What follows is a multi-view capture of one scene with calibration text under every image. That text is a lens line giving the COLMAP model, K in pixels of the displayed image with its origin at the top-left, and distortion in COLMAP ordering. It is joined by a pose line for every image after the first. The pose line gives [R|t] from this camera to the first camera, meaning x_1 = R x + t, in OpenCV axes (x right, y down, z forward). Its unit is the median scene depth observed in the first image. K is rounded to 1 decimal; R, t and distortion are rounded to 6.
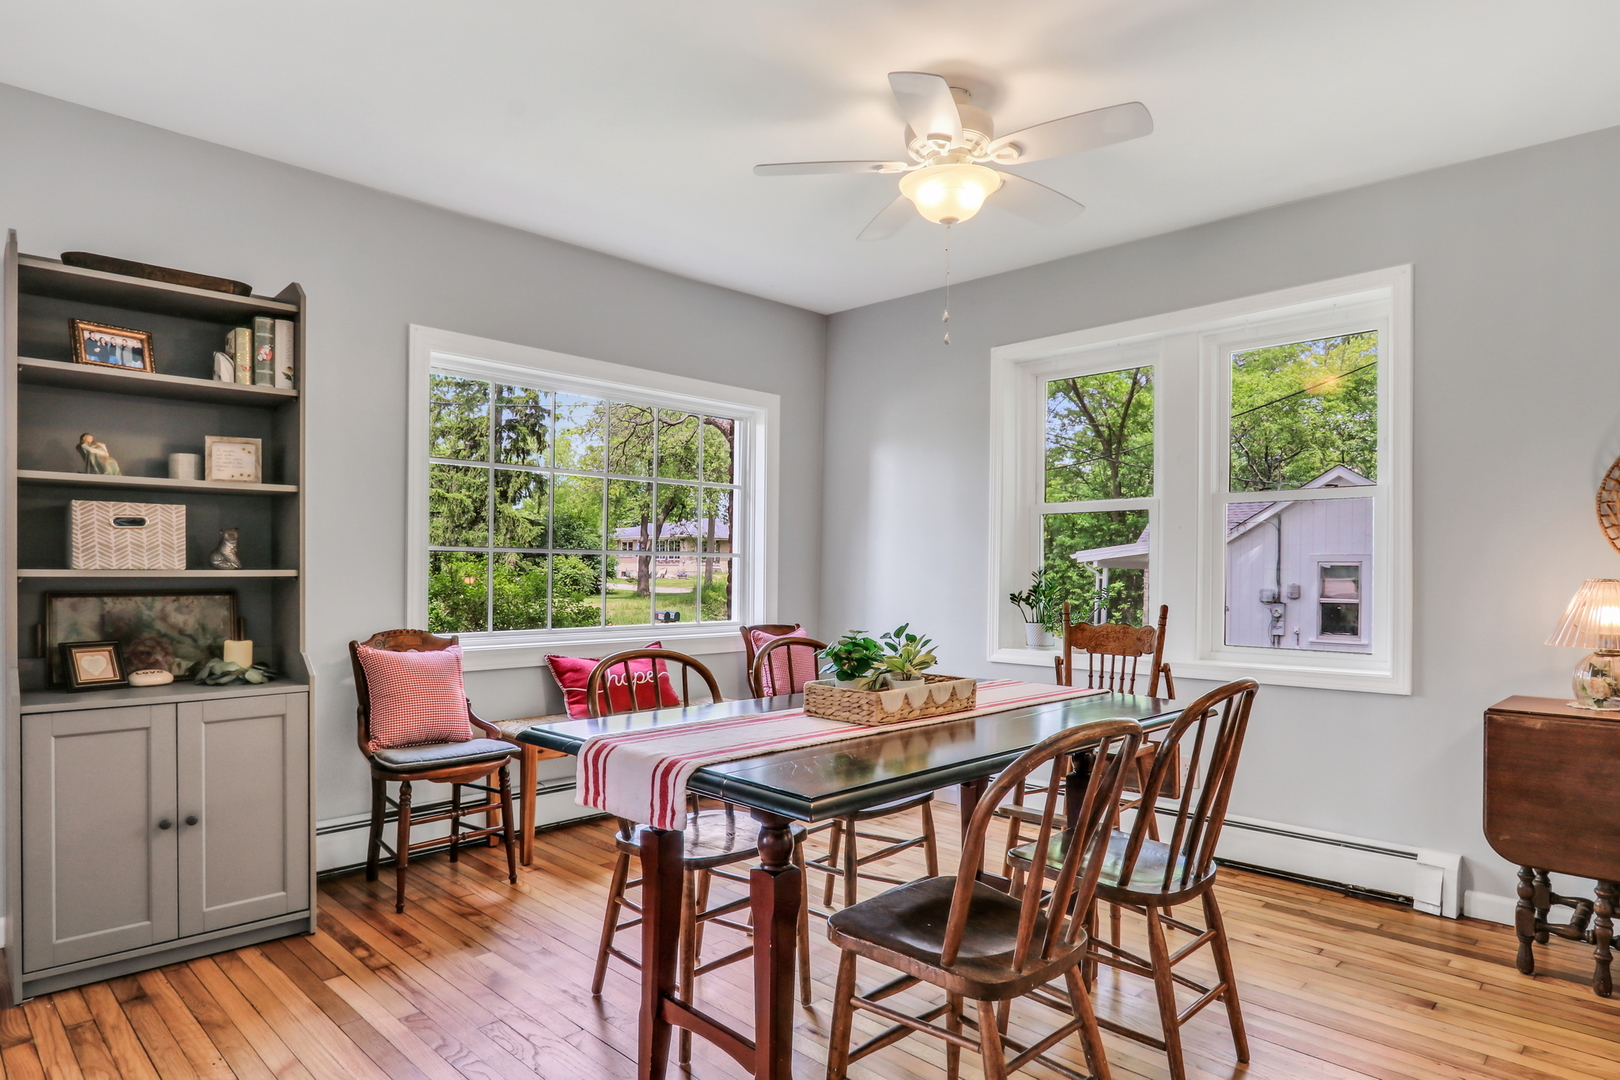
lens RADIAL K [[922.9, 0, 807.8], [0, 922.9, 557.5], [0, 0, 1]] dist [-0.006679, 0.000848]
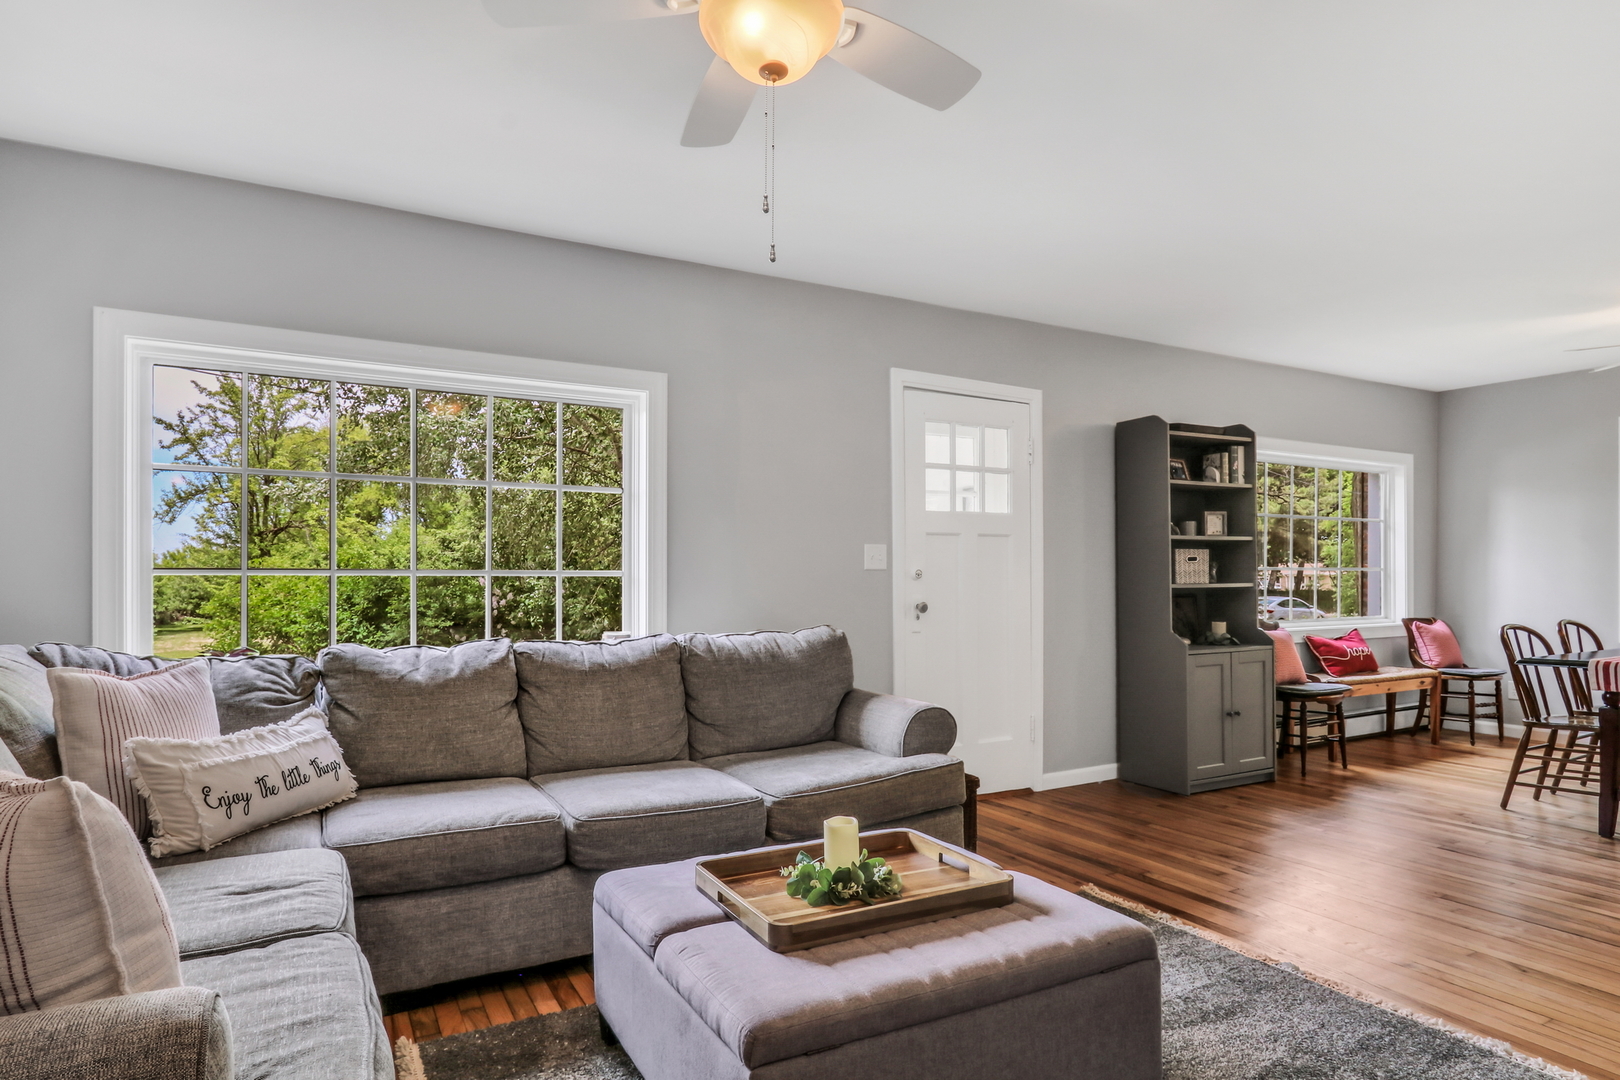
lens RADIAL K [[922.9, 0, 807.8], [0, 922.9, 557.5], [0, 0, 1]] dist [-0.006679, 0.000848]
pose [[0.962364, -0.018424, -0.271139, -0.914130], [0.015819, 0.999805, -0.011790, -0.029413], [0.271304, 0.007057, 0.962468, -1.005857]]
